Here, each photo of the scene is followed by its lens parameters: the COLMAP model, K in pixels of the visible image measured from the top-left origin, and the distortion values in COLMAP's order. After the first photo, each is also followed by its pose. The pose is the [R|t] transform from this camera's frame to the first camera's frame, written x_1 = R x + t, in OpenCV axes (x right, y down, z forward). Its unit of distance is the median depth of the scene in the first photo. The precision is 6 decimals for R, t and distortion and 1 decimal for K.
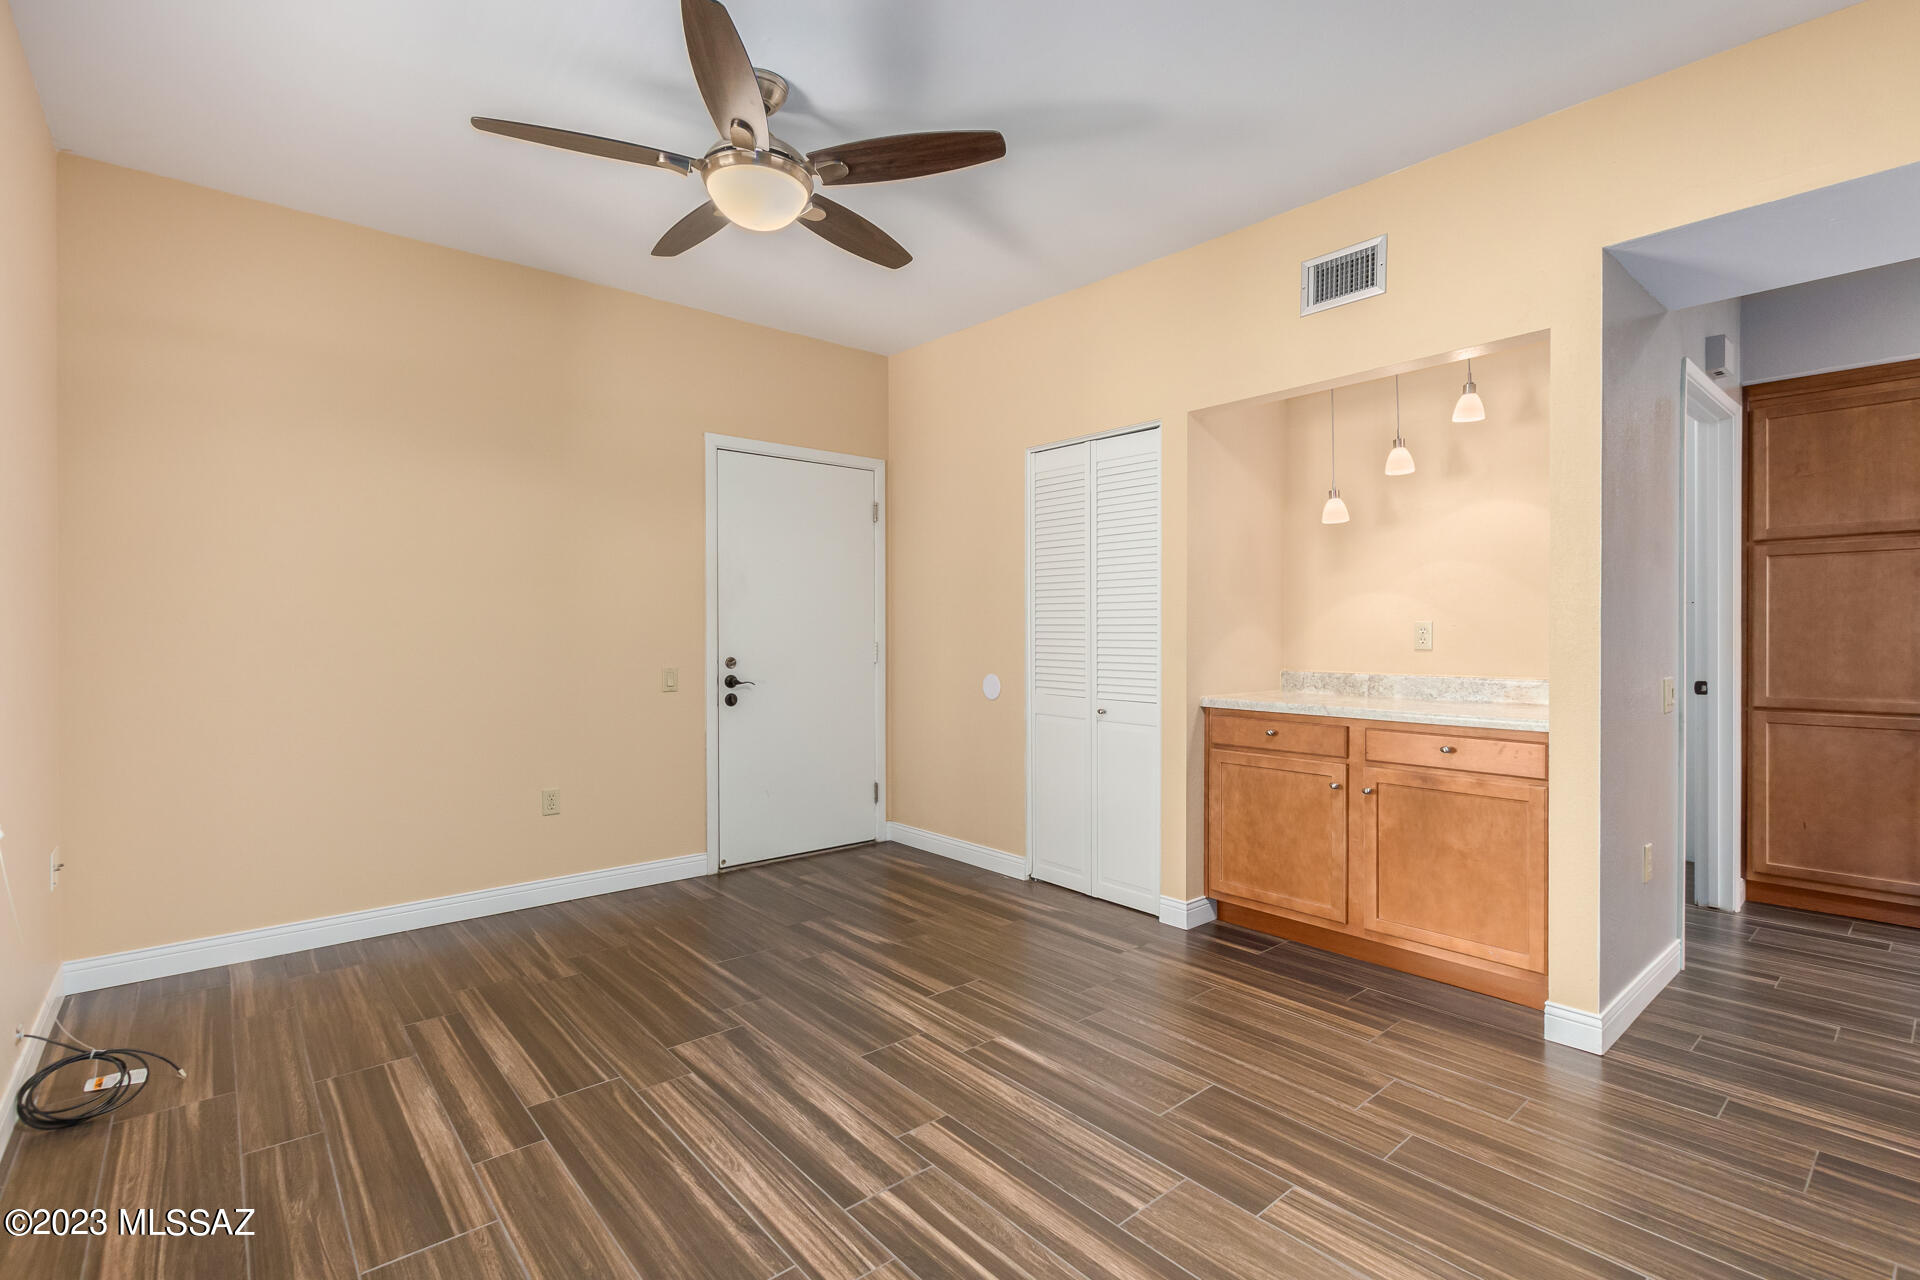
lens RADIAL K [[881.6, 0, 964.3], [0, 881.6, 636.3], [0, 0, 1]] dist [-0.002155, -0.000311]
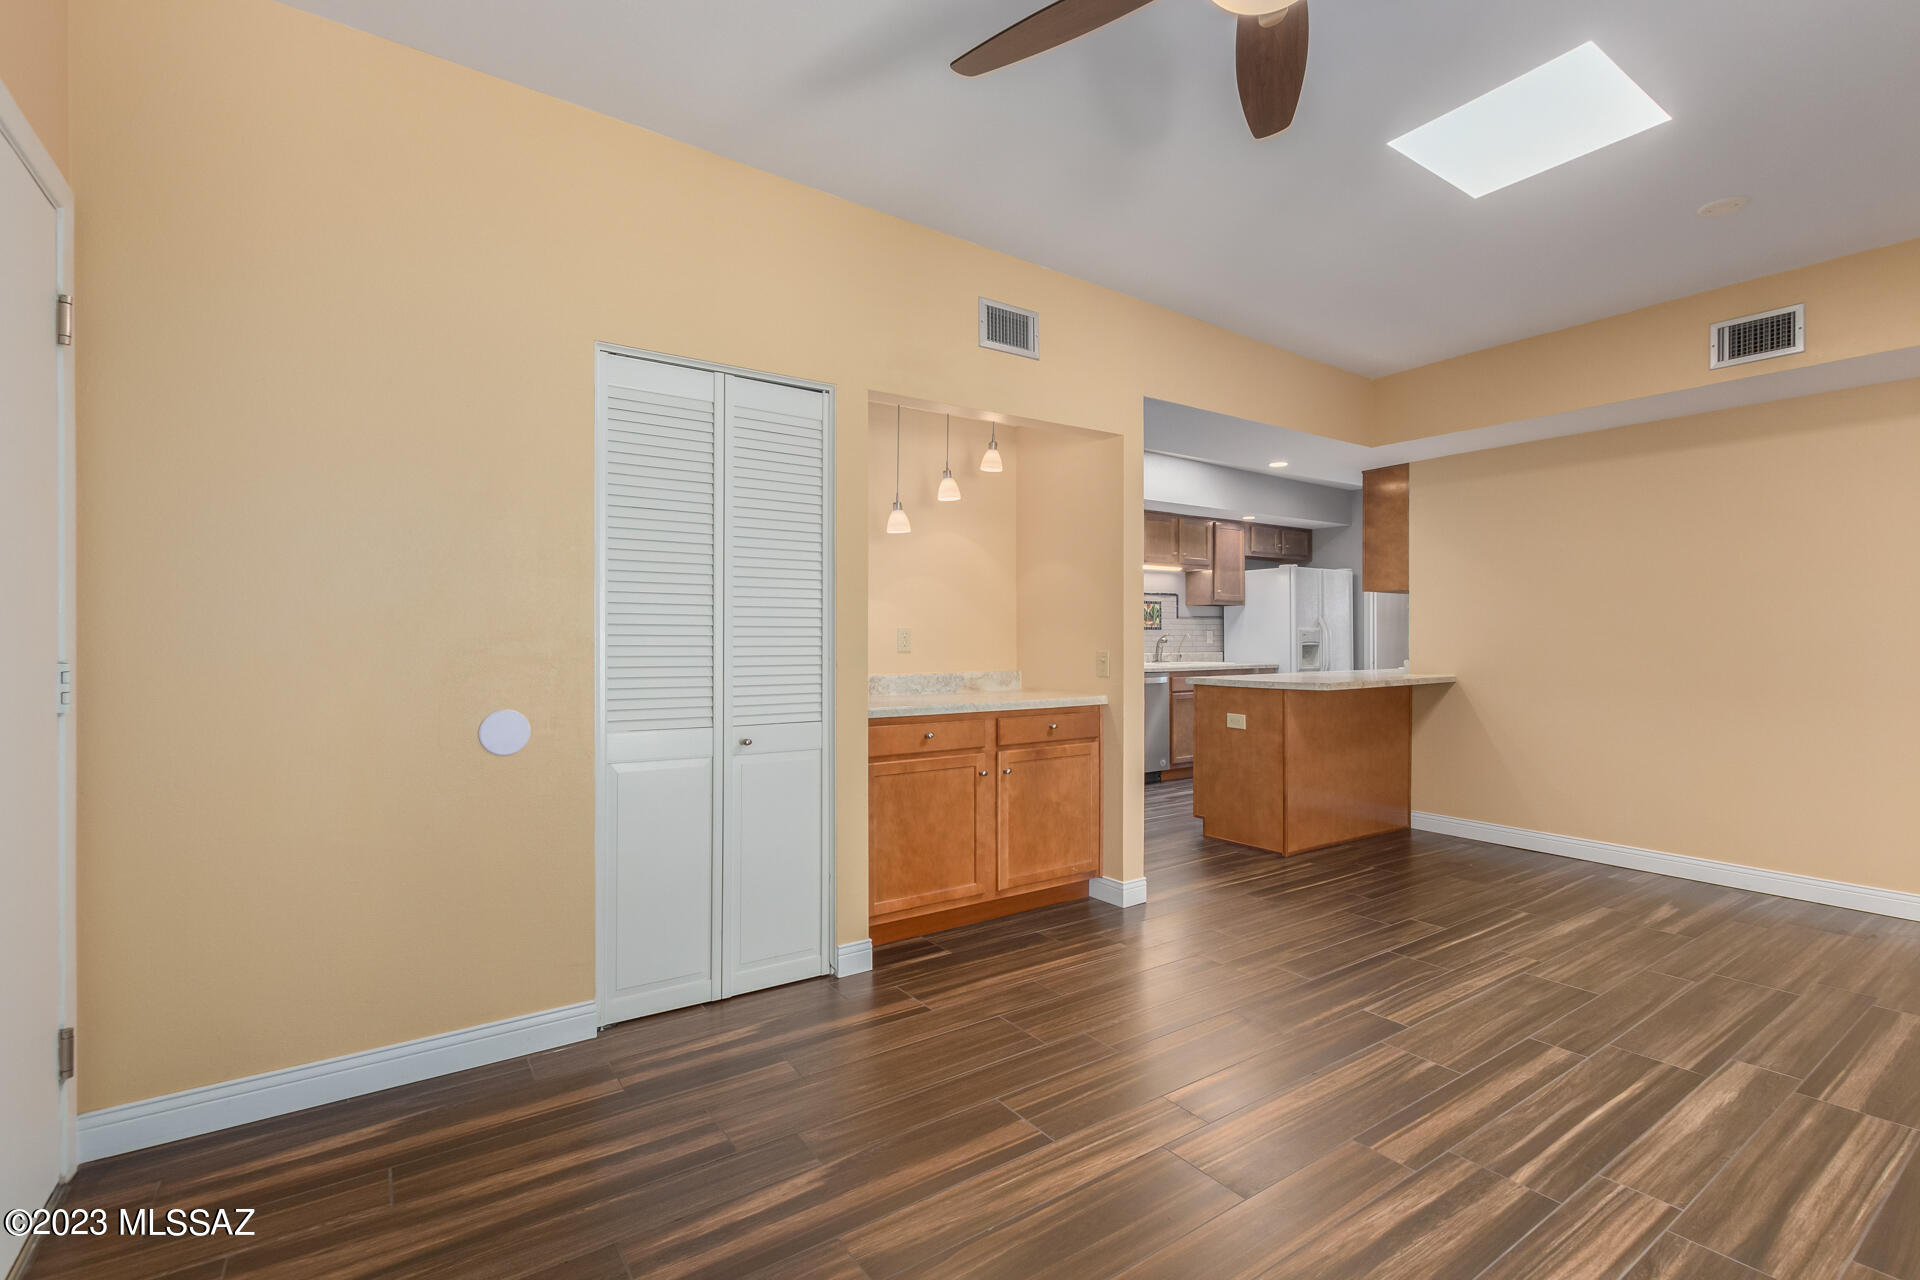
lens RADIAL K [[881.6, 0, 963.8], [0, 881.6, 635.9], [0, 0, 1]] dist [-0.002155, -0.000311]
pose [[0.099328, 0.001019, 0.995054, -0.688612], [0.004189, 0.999990, -0.001442, -0.003849], [-0.995046, 0.004311, 0.099323, 0.896101]]
